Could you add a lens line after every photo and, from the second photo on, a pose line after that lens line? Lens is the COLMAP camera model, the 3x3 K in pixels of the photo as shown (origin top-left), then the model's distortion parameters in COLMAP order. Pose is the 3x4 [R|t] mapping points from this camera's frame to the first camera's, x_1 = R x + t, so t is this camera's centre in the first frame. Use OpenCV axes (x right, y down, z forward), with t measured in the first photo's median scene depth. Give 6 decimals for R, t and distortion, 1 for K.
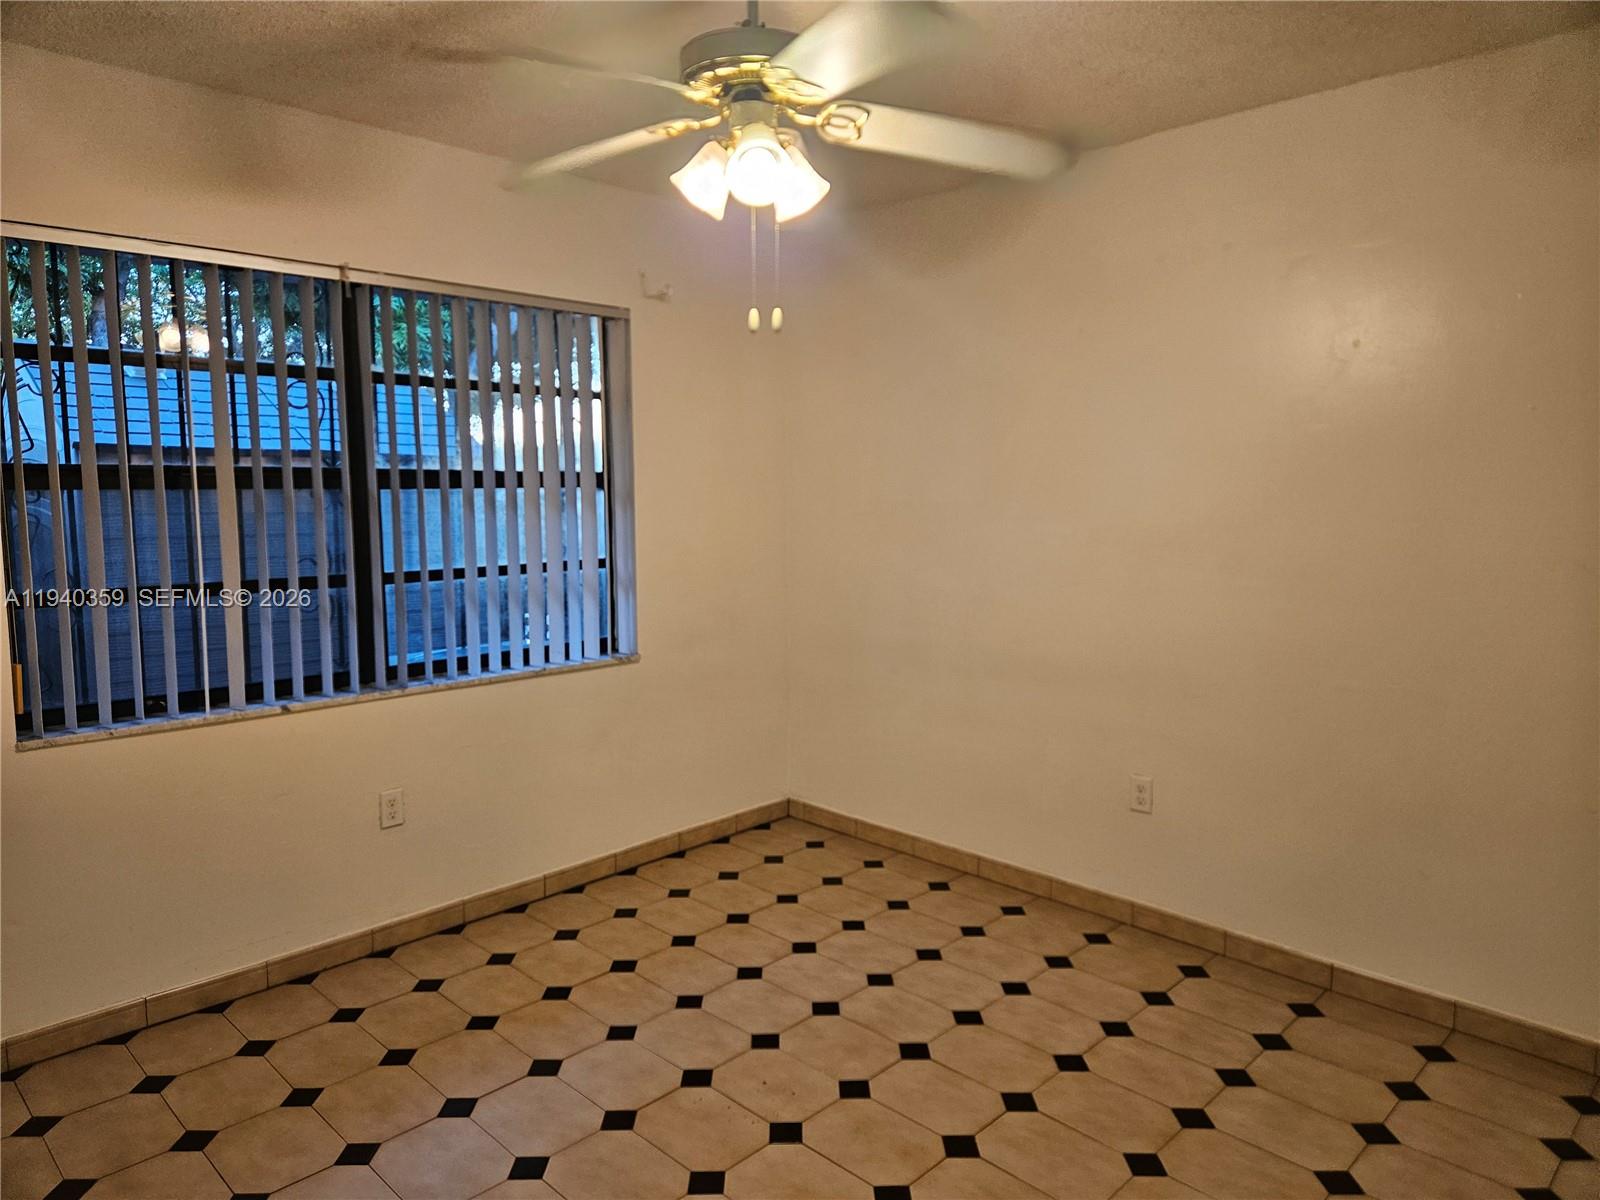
lens RADIAL K [[1076.0, 0, 800.1], [0, 1076.0, 588.4], [0, 0, 1]] dist [0.036791, -0.047666]
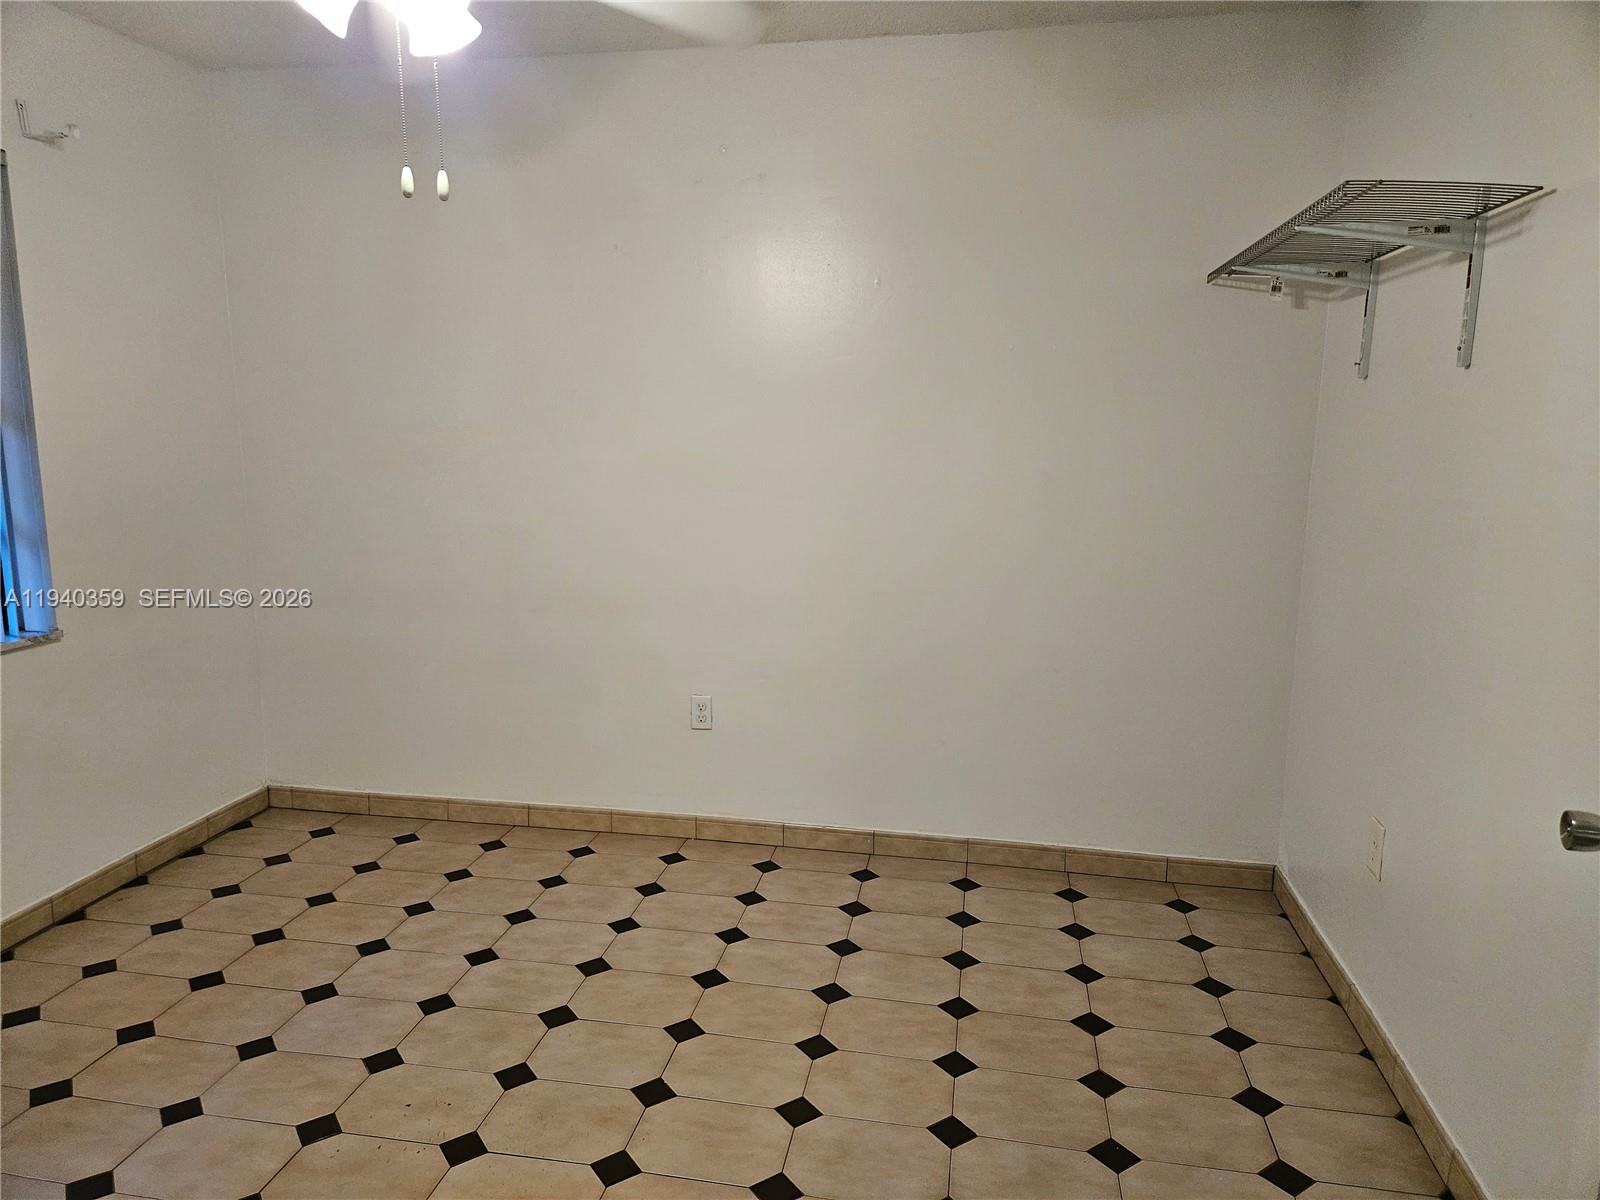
lens RADIAL K [[1076.0, 0, 844.8], [0, 1076.0, 604.0], [0, 0, 1]] dist [0.036791, -0.047666]
pose [[0.810037, -0.090146, 0.579408, -0.148535], [0.046837, 0.994902, 0.089310, 0.001853], [-0.584505, -0.045207, 0.810130, 0.085987]]
